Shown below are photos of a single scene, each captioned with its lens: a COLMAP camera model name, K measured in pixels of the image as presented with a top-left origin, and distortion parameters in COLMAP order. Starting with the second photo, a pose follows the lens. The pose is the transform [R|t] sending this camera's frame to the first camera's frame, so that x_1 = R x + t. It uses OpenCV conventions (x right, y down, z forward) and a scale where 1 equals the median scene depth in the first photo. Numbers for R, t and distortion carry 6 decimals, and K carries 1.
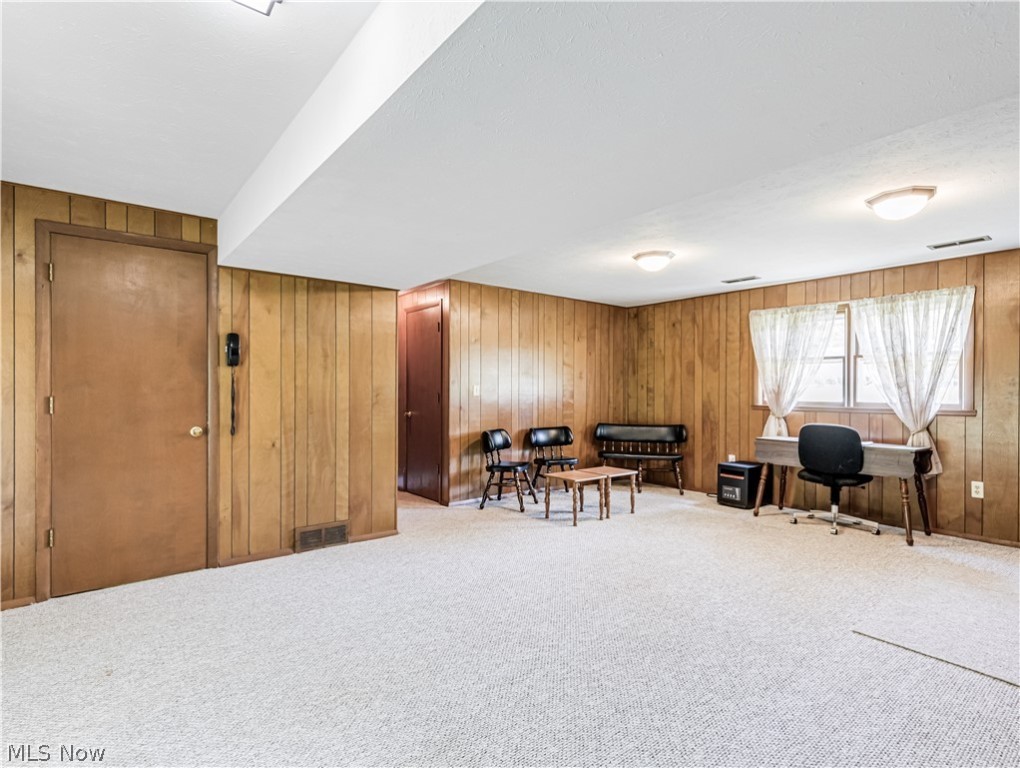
lens RADIAL K [[520.8, 0, 511.2], [0, 520.8, 390.6], [0, 0, 1]] dist [0.013045, -0.000140]
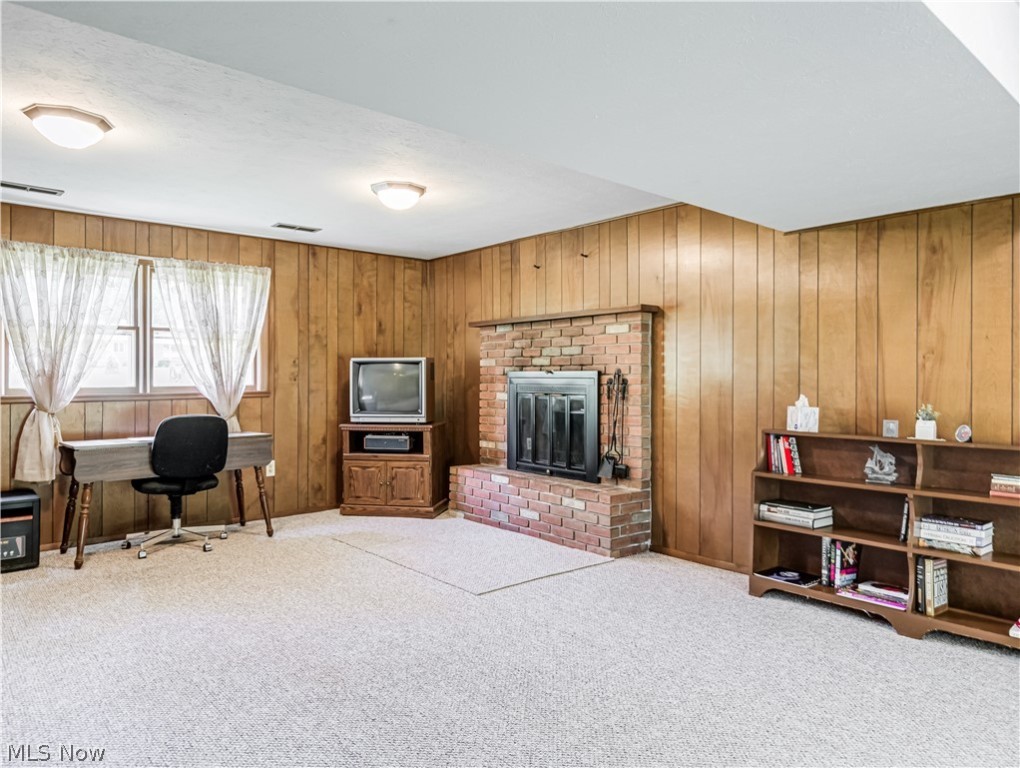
lens RADIAL K [[671.8, 0, 504.4], [0, 671.8, 370.9], [0, 0, 1]] dist [0.012787, 0.000452]
pose [[-0.035651, -0.004092, 0.999356, -0.427793], [-0.000297, 0.999992, 0.004084, -0.006425], [-0.999364, -0.000151, -0.035652, 0.574483]]
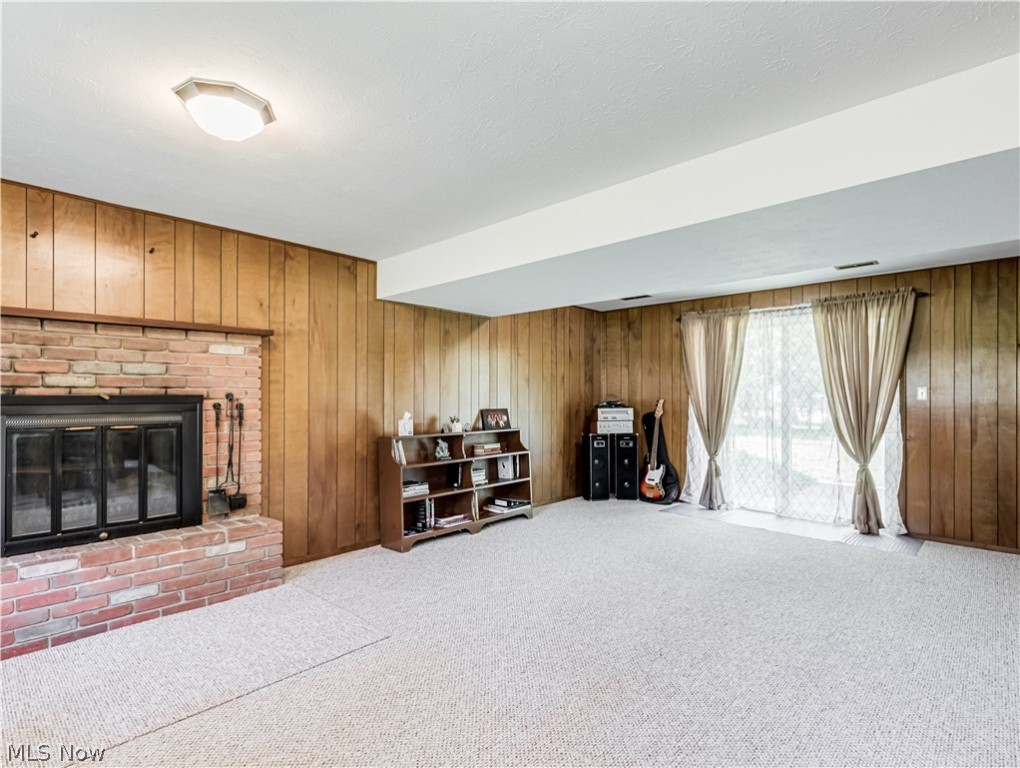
lens RADIAL K [[520.8, 0, 511.8], [0, 520.8, 396.4], [0, 0, 1]] dist [0.013045, -0.000140]
pose [[-0.989981, -0.011028, -0.140767, 0.328956], [-0.011099, 0.999938, -0.000279, -0.004569], [0.140761, 0.001287, -0.990043, 1.176738]]
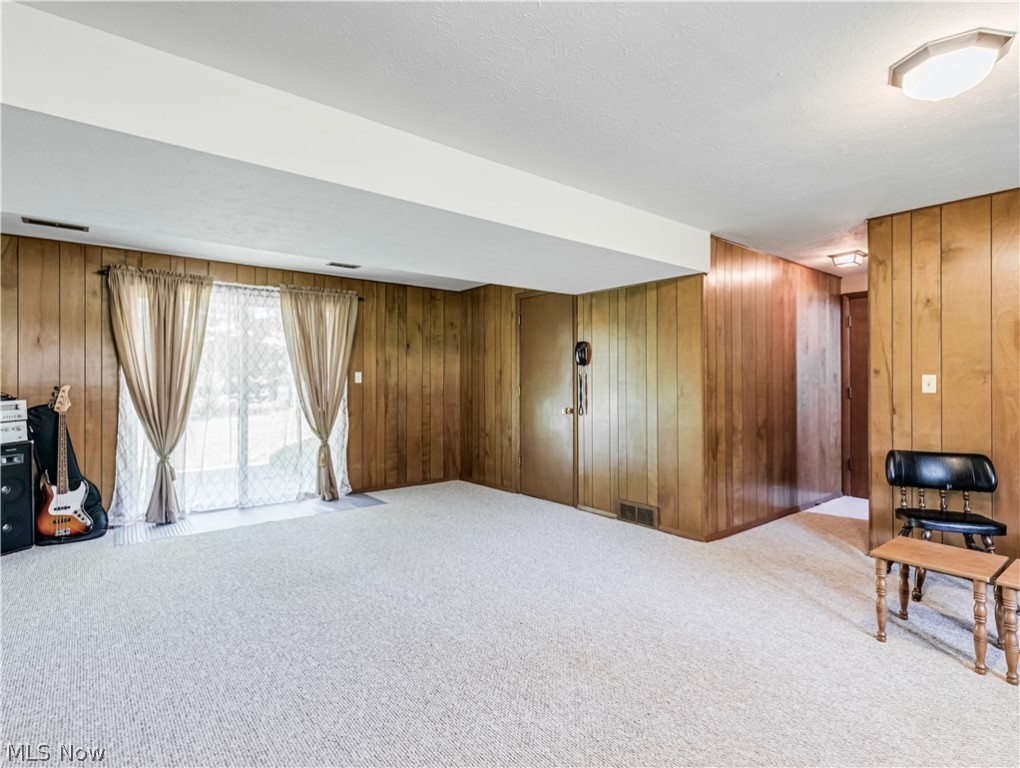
lens RADIAL K [[520.8, 0, 507.1], [0, 520.8, 379.4], [0, 0, 1]] dist [0.013045, -0.000140]
pose [[-0.000914, -0.013293, -0.999911, 0.672614], [0.003972, 0.999904, -0.013296, 0.003664], [0.999992, -0.003984, -0.000861, 0.641142]]
